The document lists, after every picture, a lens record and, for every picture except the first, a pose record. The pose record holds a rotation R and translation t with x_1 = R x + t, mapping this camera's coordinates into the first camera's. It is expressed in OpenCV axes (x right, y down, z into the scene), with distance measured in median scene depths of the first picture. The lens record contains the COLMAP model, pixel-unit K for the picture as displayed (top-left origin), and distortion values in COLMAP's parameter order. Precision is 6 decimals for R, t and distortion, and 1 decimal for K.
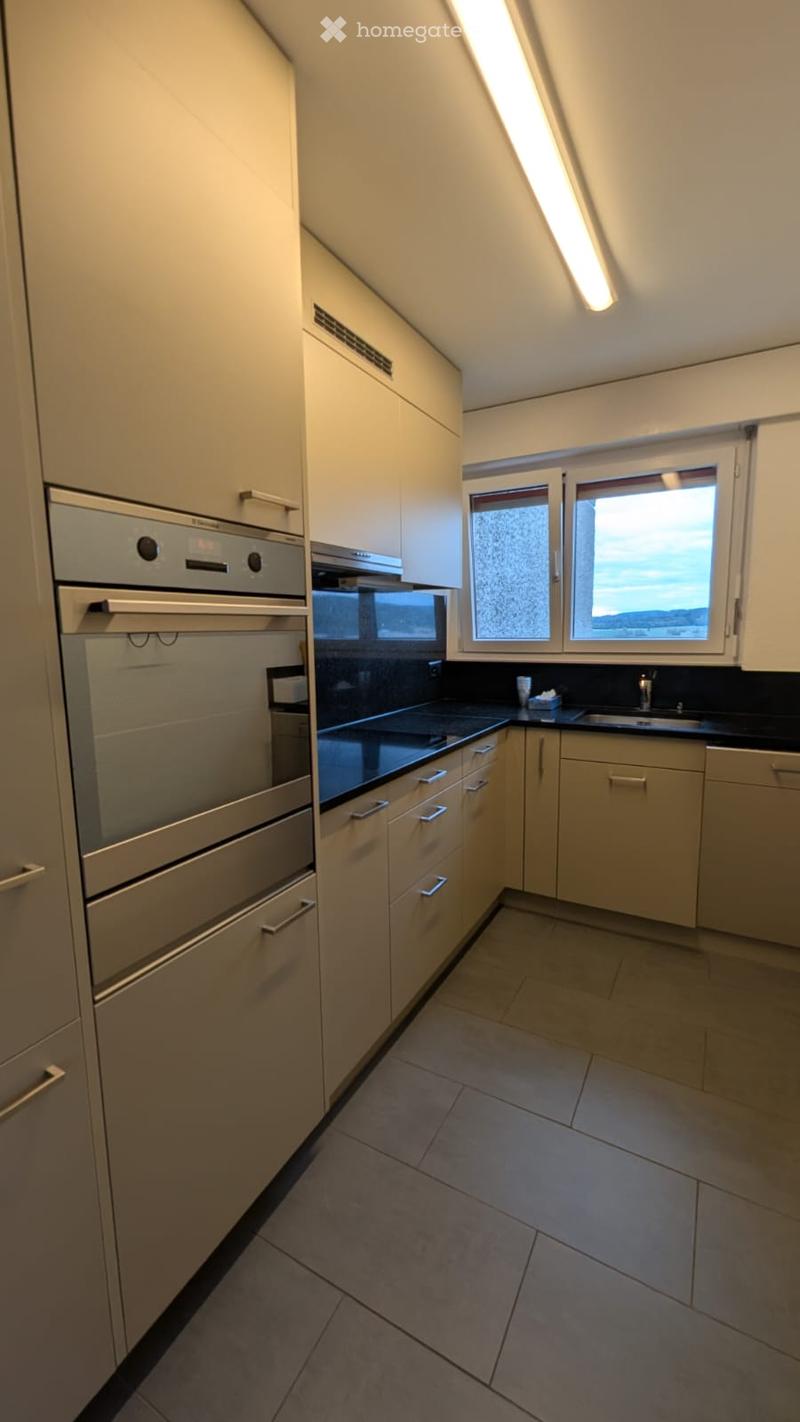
lens RADIAL K [[576.7, 0, 394.6], [0, 576.7, 706.1], [0, 0, 1]] dist [-0.002892, 0.000011]
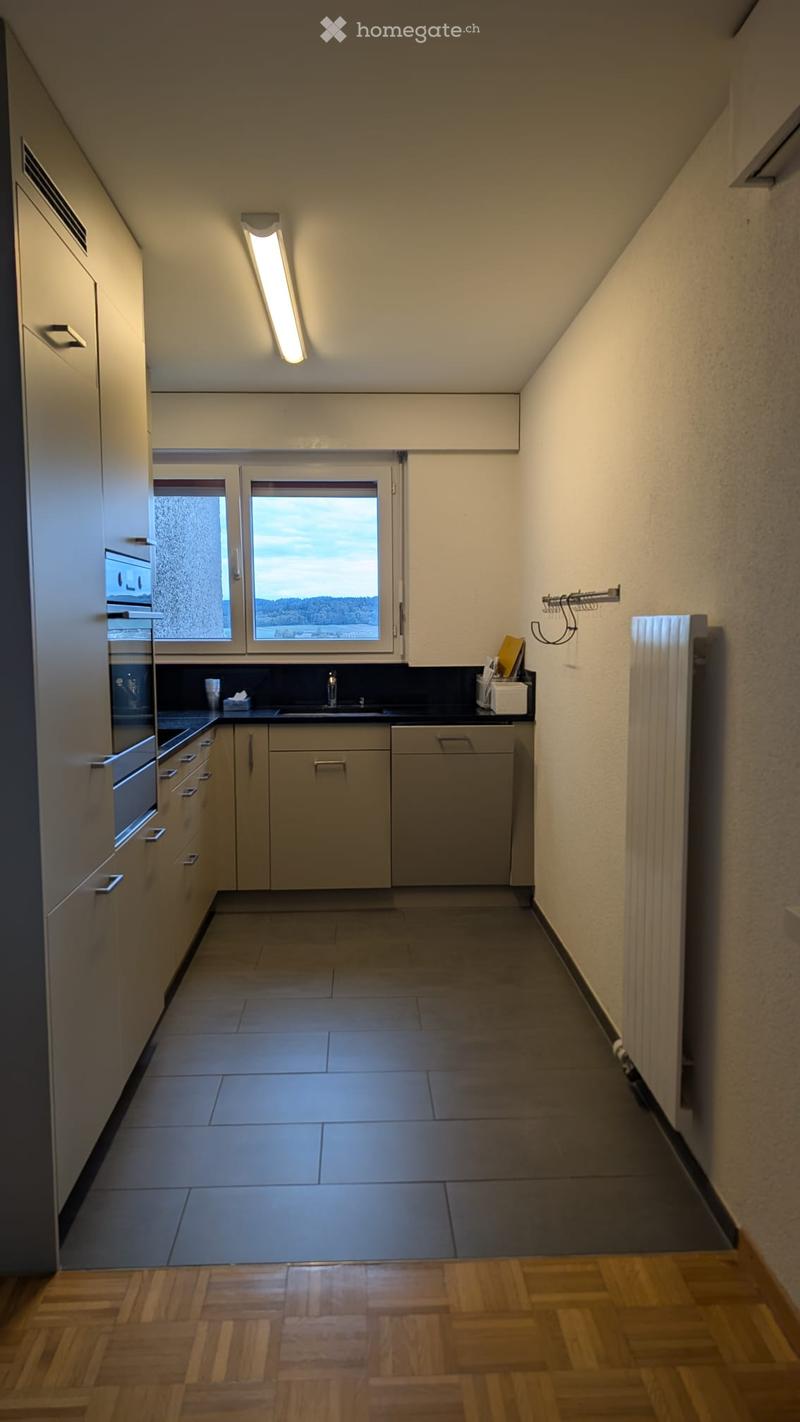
lens RADIAL K [[1034.0, 0, 399.7], [0, 1034.0, 720.2], [0, 0, 1]] dist [-0.003772, -0.003831]
pose [[0.848115, -0.039717, 0.528322, -0.462550], [0.062948, 0.997677, -0.026049, 0.090067], [-0.526060, 0.055349, 0.848644, -0.668211]]
